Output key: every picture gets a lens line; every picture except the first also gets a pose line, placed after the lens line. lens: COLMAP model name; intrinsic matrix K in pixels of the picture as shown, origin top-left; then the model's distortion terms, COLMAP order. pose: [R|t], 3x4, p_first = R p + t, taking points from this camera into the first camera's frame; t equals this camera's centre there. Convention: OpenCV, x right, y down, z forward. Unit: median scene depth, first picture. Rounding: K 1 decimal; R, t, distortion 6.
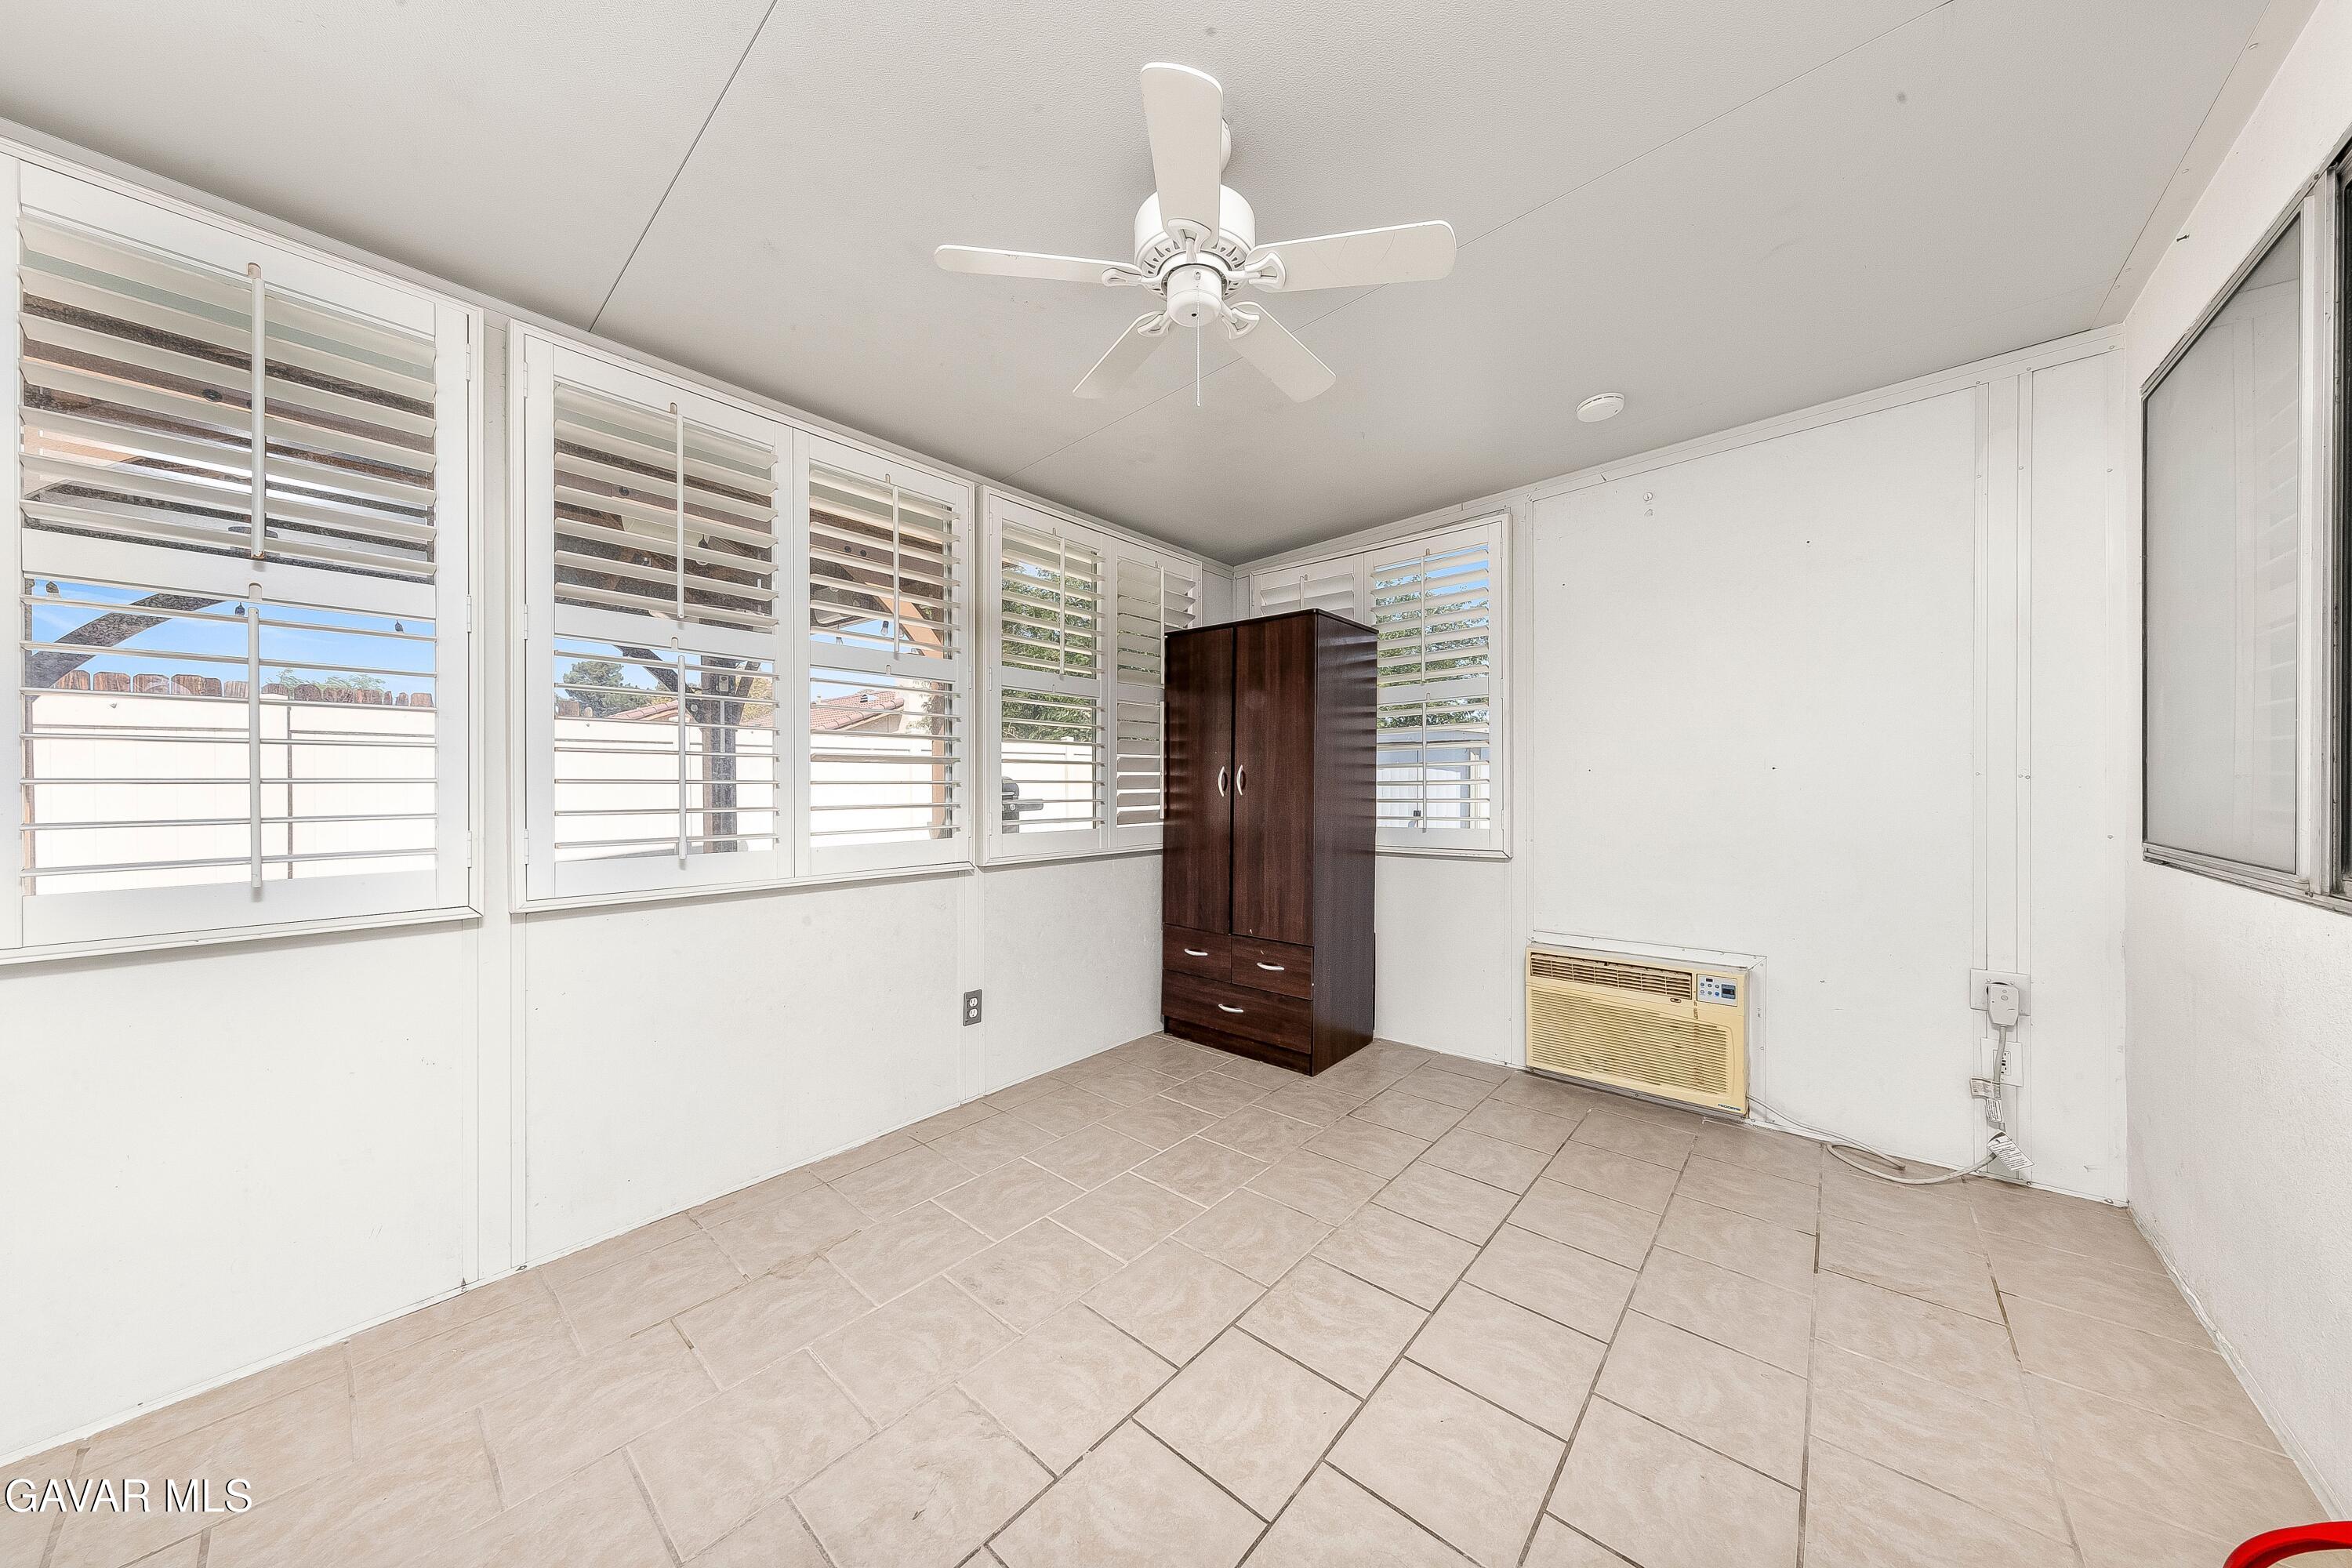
lens RADIAL K [[760.1, 0, 1175.7], [0, 760.1, 783.4], [0, 0, 1]] dist [0.000454, -0.000154]
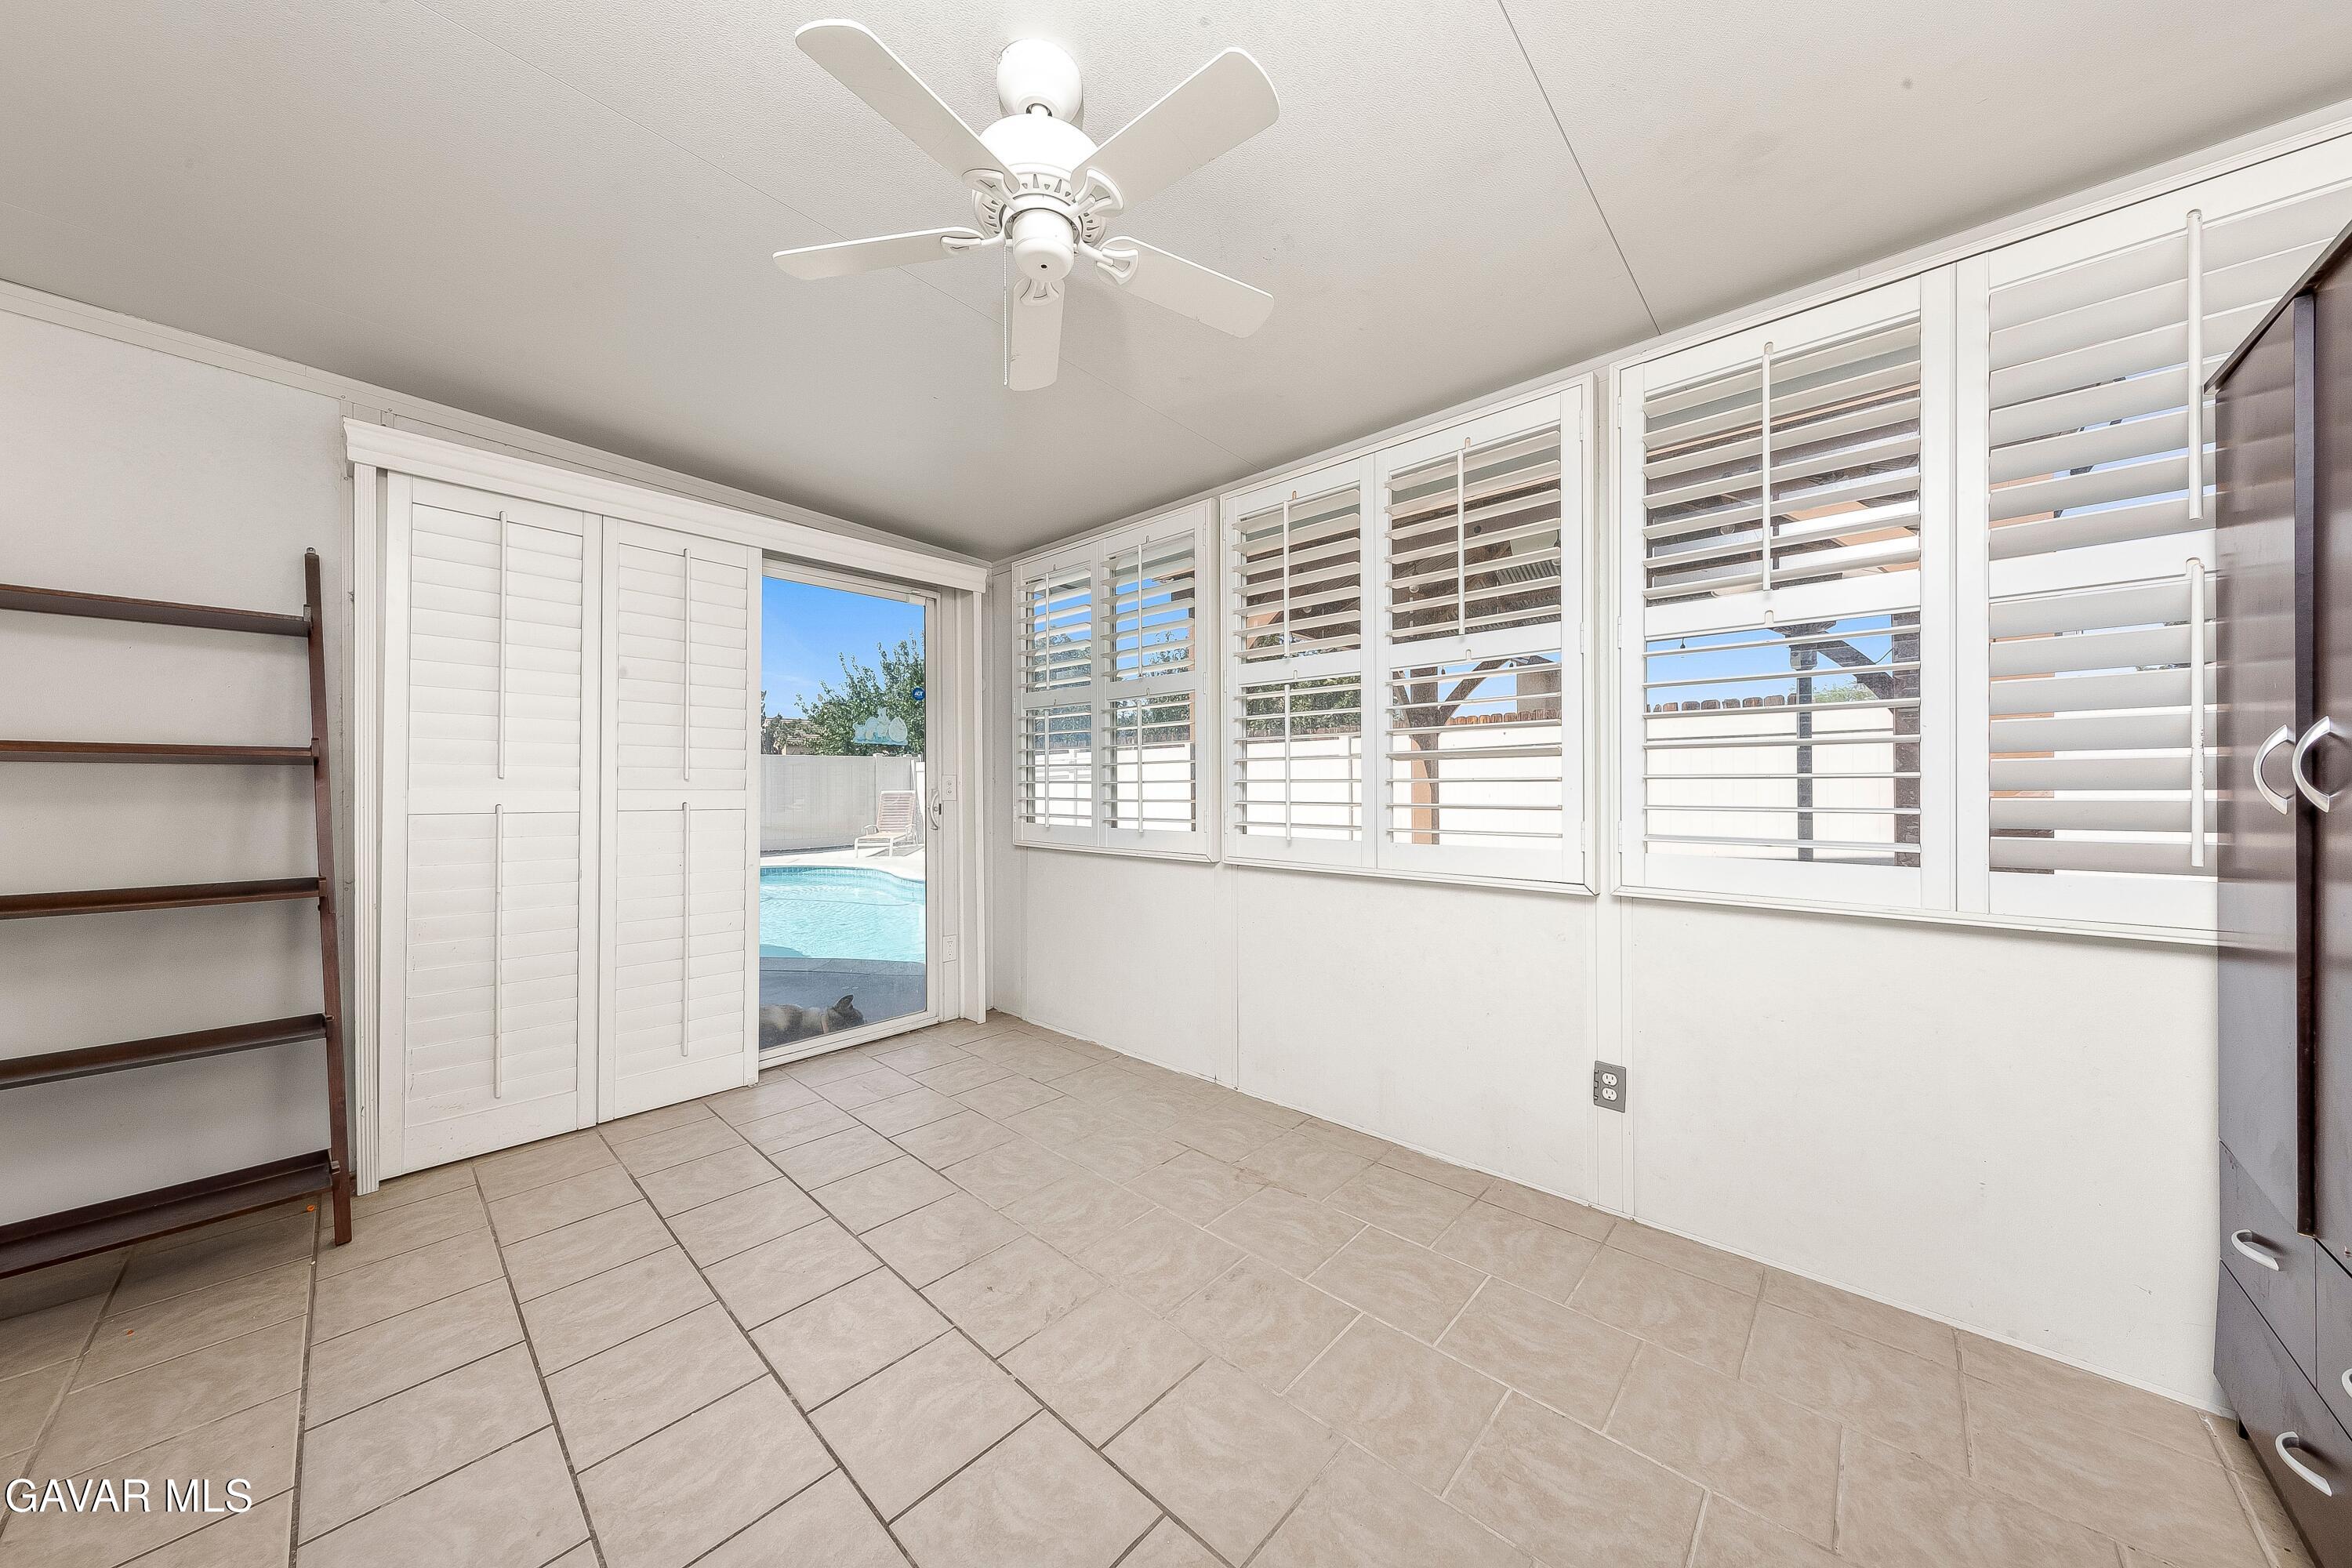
lens RADIAL K [[760.1, 0, 1175.0], [0, 760.1, 781.3], [0, 0, 1]] dist [0.000454, -0.000154]
pose [[-0.023622, -0.000229, -0.999721, 0.601665], [0.005935, 0.999982, -0.000369, -0.001941], [0.999703, -0.005942, -0.023620, 0.758876]]
